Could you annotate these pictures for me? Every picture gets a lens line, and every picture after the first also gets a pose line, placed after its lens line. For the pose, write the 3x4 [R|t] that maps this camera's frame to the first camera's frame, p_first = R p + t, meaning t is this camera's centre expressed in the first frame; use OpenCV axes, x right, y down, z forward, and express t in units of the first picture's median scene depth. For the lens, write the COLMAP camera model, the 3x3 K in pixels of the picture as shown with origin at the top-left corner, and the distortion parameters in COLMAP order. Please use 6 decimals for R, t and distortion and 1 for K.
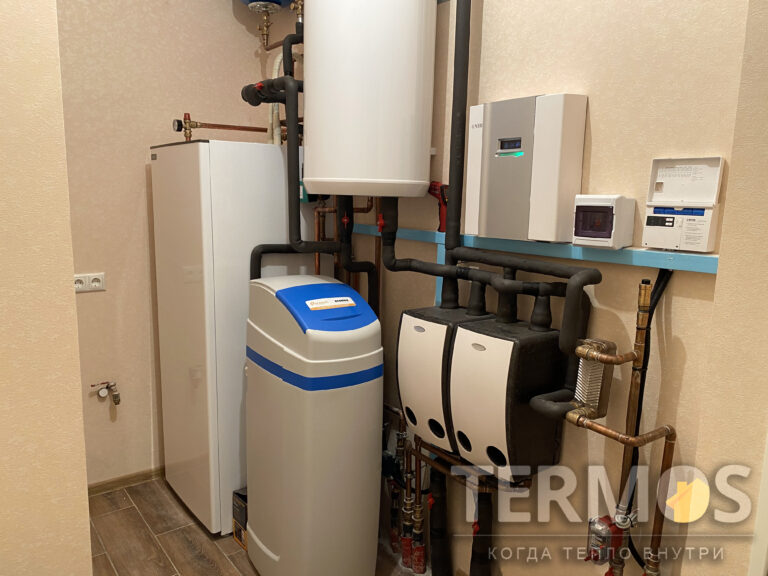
lens RADIAL K [[584.5, 0, 384.0], [0, 584.5, 288.0], [0, 0, 1]] dist [0.003886, -0.000563]
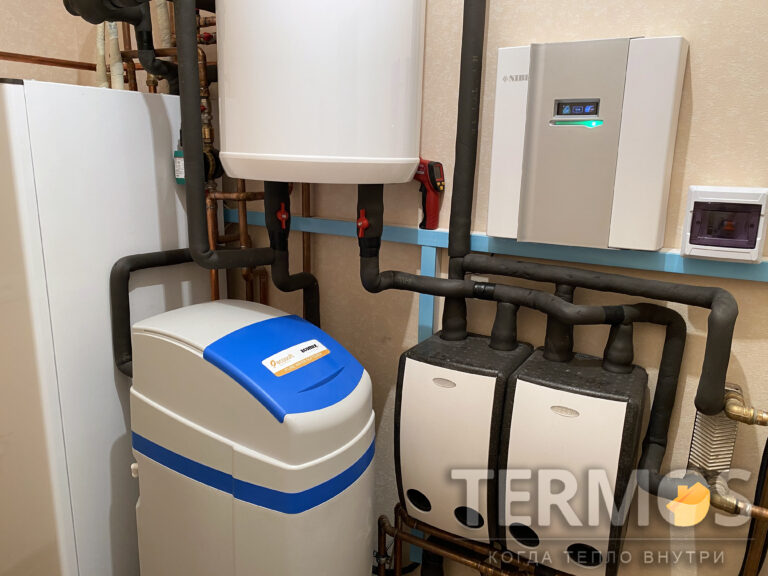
lens RADIAL K [[579.1, 0, 385.2], [0, 579.1, 280.0], [0, 0, 1]] dist [-0.000135, -0.002756]
pose [[0.919732, -0.084627, 0.383317, -0.241195], [0.058025, 0.995067, 0.080461, -0.102558], [-0.388236, -0.051761, 0.920105, 0.409189]]
